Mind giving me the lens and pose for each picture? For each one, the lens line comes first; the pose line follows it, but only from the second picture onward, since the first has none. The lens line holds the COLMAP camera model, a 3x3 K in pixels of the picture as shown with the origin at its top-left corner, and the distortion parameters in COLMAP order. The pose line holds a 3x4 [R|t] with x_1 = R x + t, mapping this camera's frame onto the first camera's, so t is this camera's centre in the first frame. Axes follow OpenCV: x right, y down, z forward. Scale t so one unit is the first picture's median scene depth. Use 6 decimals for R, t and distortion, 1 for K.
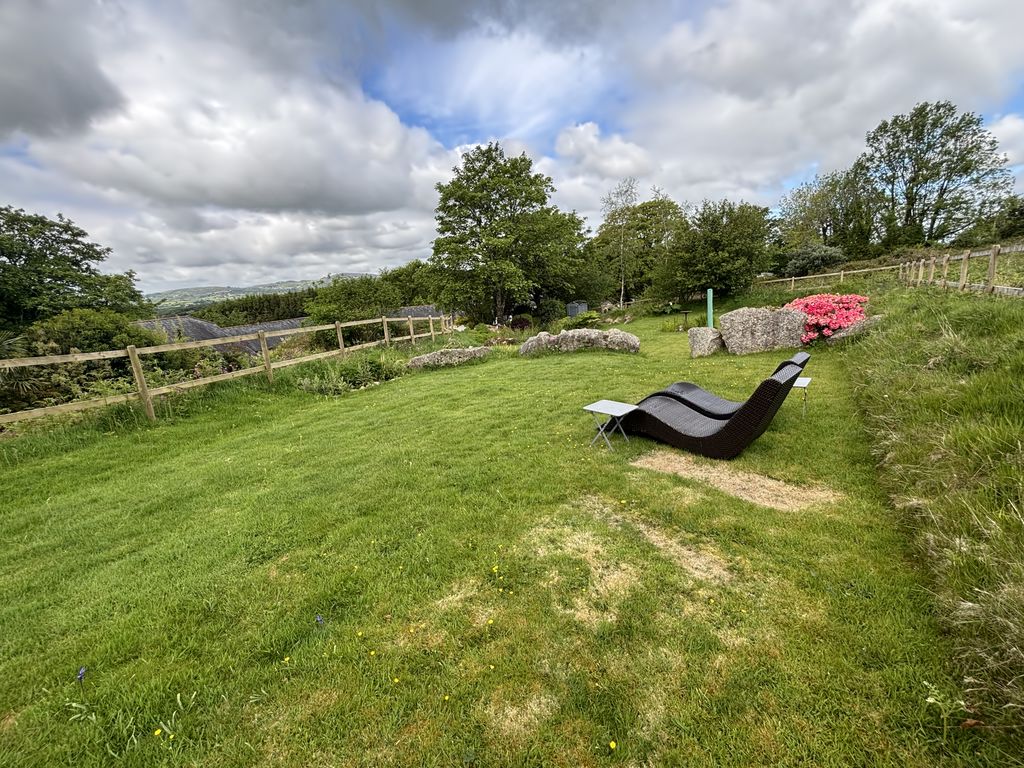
lens RADIAL K [[450.7, 0, 511.4], [0, 450.7, 378.0], [0, 0, 1]] dist [0.000420, 0.000963]
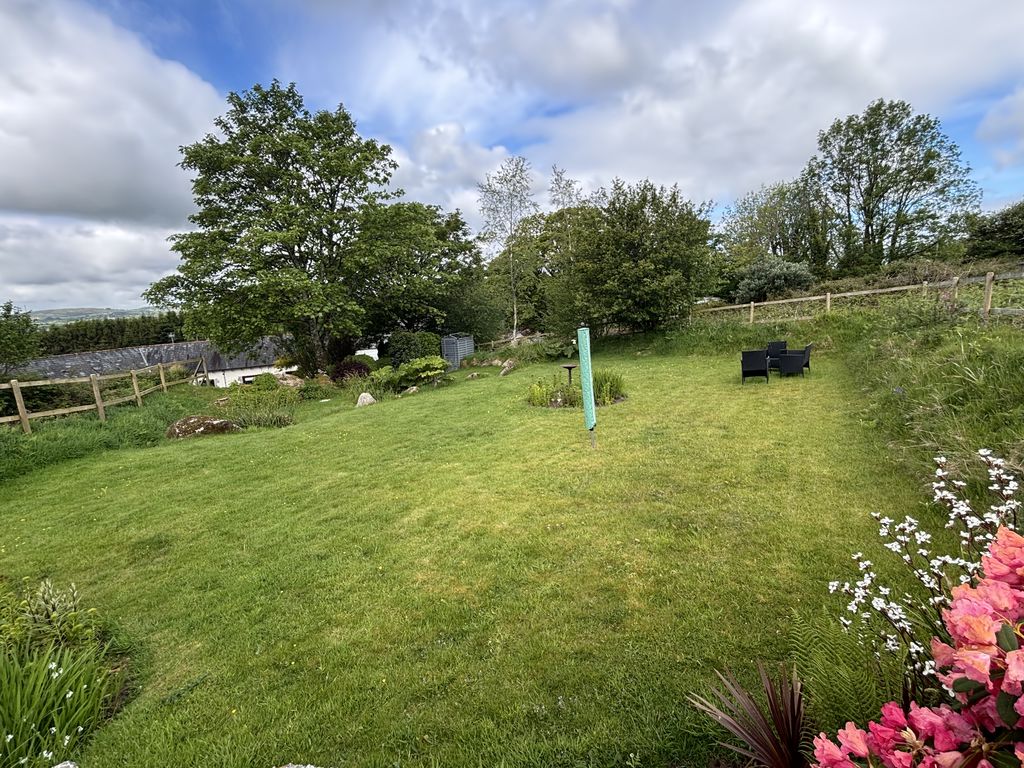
lens RADIAL K [[475.2, 0, 510.8], [0, 475.2, 385.5], [0, 0, 1]] dist [-0.005760, -0.000714]
pose [[0.993619, -0.010931, 0.112255, 0.151016], [0.015905, 0.998927, -0.043505, -0.059683], [-0.111659, 0.045013, 0.992727, 0.271426]]
